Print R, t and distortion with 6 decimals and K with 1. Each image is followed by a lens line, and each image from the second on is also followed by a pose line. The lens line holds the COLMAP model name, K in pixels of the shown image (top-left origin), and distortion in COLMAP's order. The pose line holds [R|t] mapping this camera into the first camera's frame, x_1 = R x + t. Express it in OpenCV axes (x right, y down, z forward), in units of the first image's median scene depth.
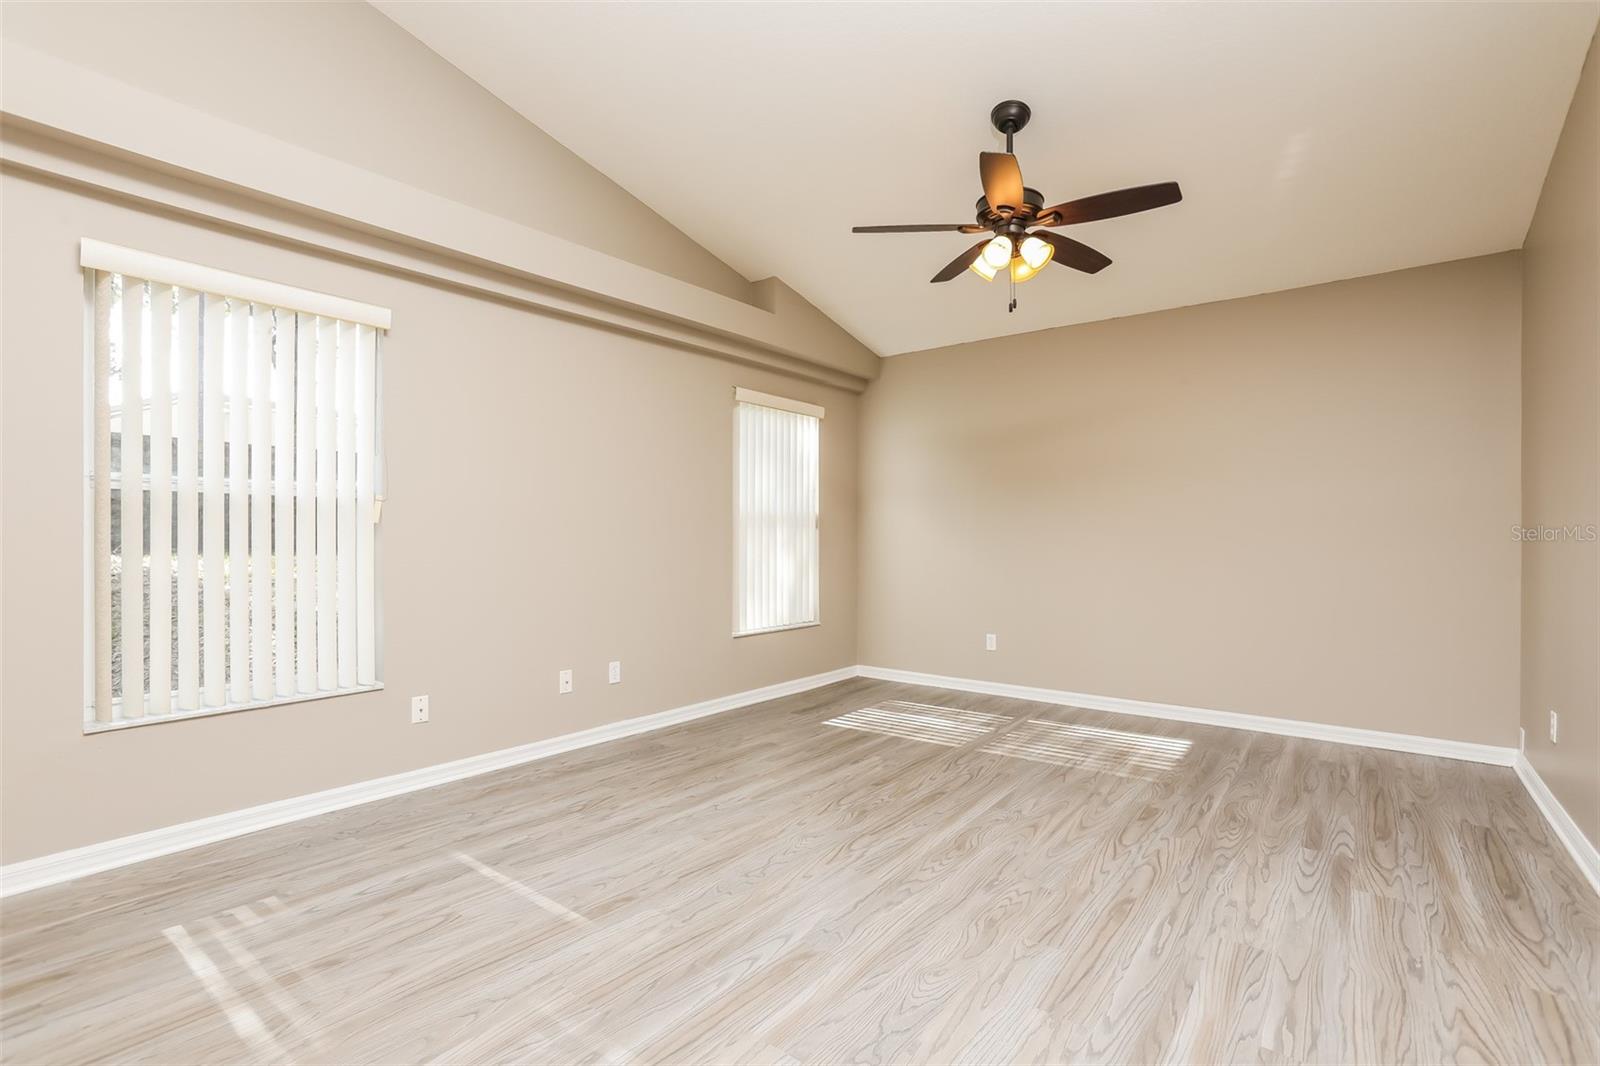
lens RADIAL K [[727.4, 0, 800.0], [0, 727.4, 533.0], [0, 0, 1]] dist [-0.013960, 0.001079]
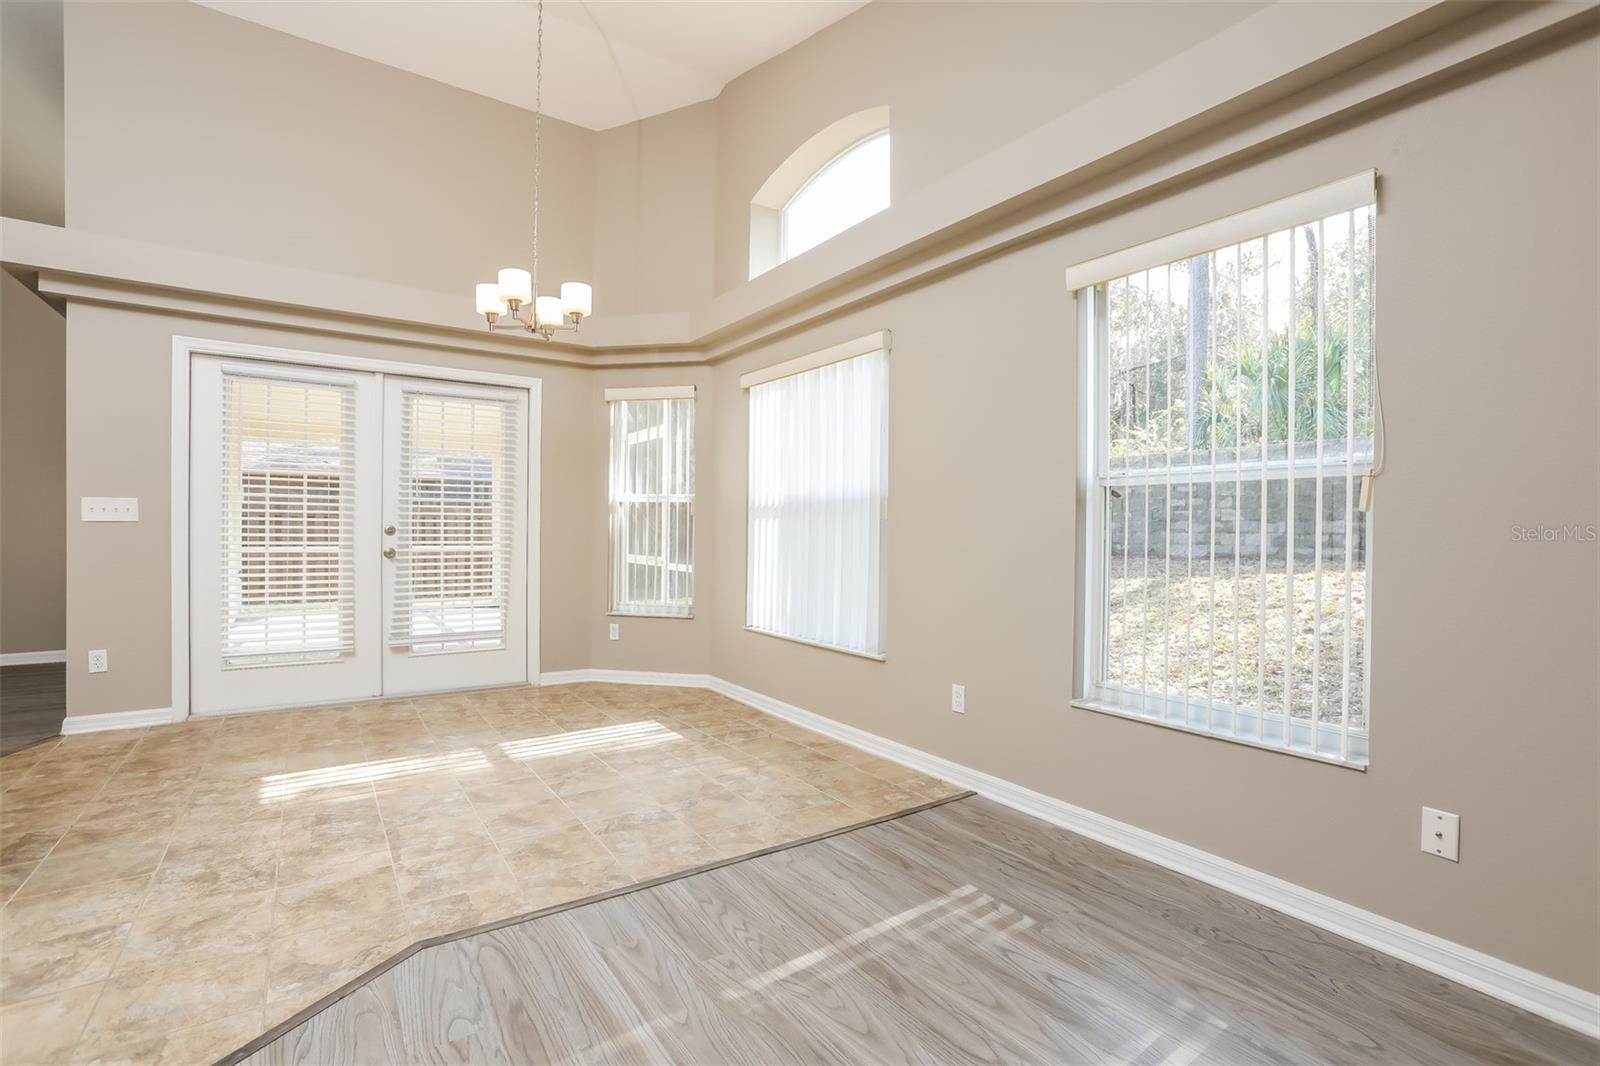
lens RADIAL K [[727.4, 0, 800.0], [0, 727.4, 533.0], [0, 0, 1]] dist [-0.013960, 0.001079]
pose [[-0.290099, 0.003890, -0.956989, 0.249454], [0.002904, 0.999991, 0.003184, 0.002519], [0.956992, -0.001856, -0.290108, 1.011212]]
